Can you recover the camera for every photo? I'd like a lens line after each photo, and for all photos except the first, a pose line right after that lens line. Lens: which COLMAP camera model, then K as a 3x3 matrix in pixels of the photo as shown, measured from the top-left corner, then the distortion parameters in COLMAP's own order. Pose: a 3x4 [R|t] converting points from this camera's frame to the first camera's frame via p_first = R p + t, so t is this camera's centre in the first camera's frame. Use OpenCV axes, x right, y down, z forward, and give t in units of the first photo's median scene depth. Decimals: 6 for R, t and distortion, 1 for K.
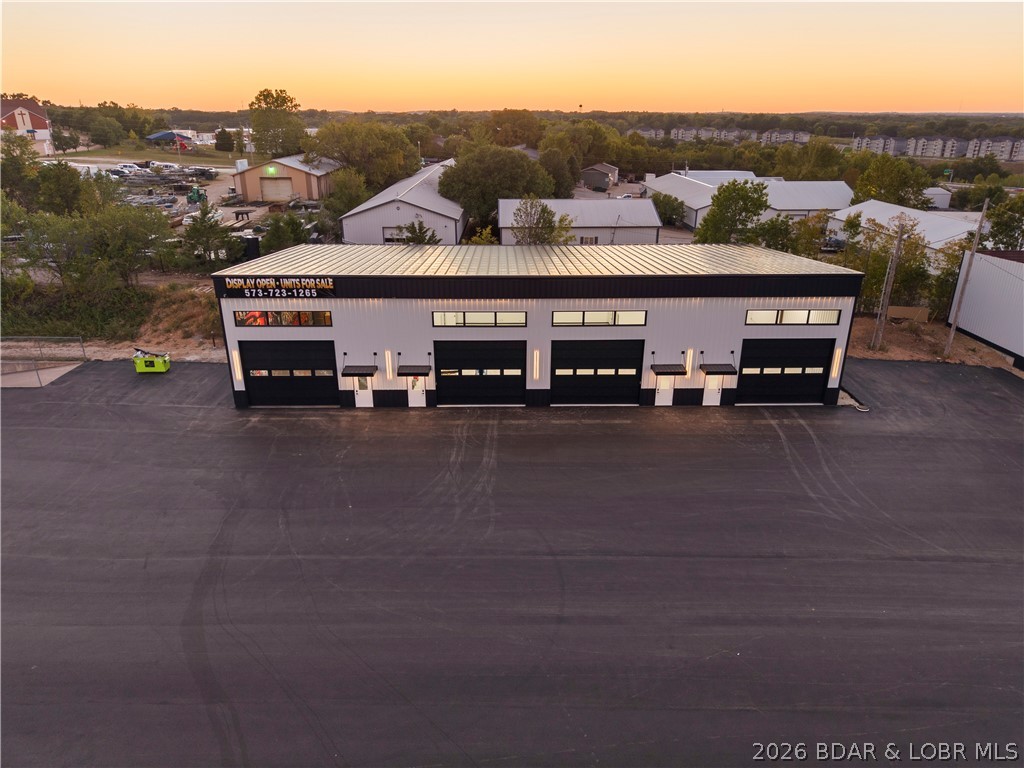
lens RADIAL K [[681.3, 0, 512.0], [0, 681.3, 384.0], [0, 0, 1]] dist [0.026385, -0.027722]
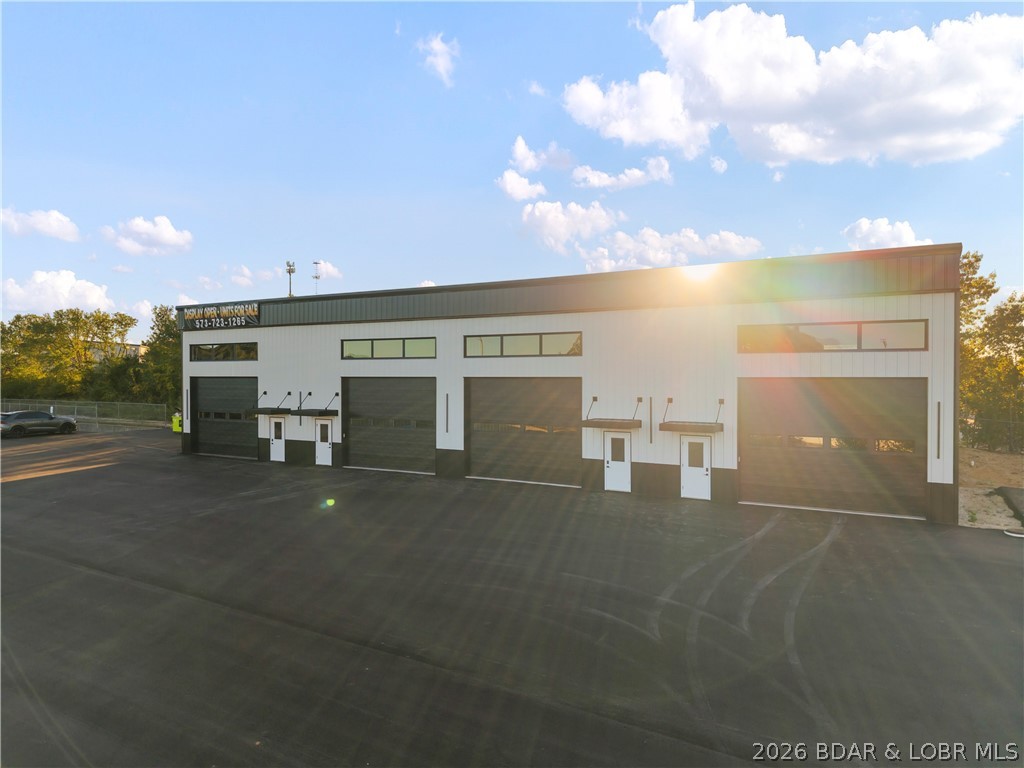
lens RADIAL K [[684.7, 0, 513.5], [0, 684.7, 381.8], [0, 0, 1]] dist [0.011730, -0.006426]
pose [[0.858002, 0.003183, -0.513637, 0.474302], [-0.186903, 0.933365, -0.306426, 0.150863], [0.478435, 0.358914, 0.801424, 0.445105]]
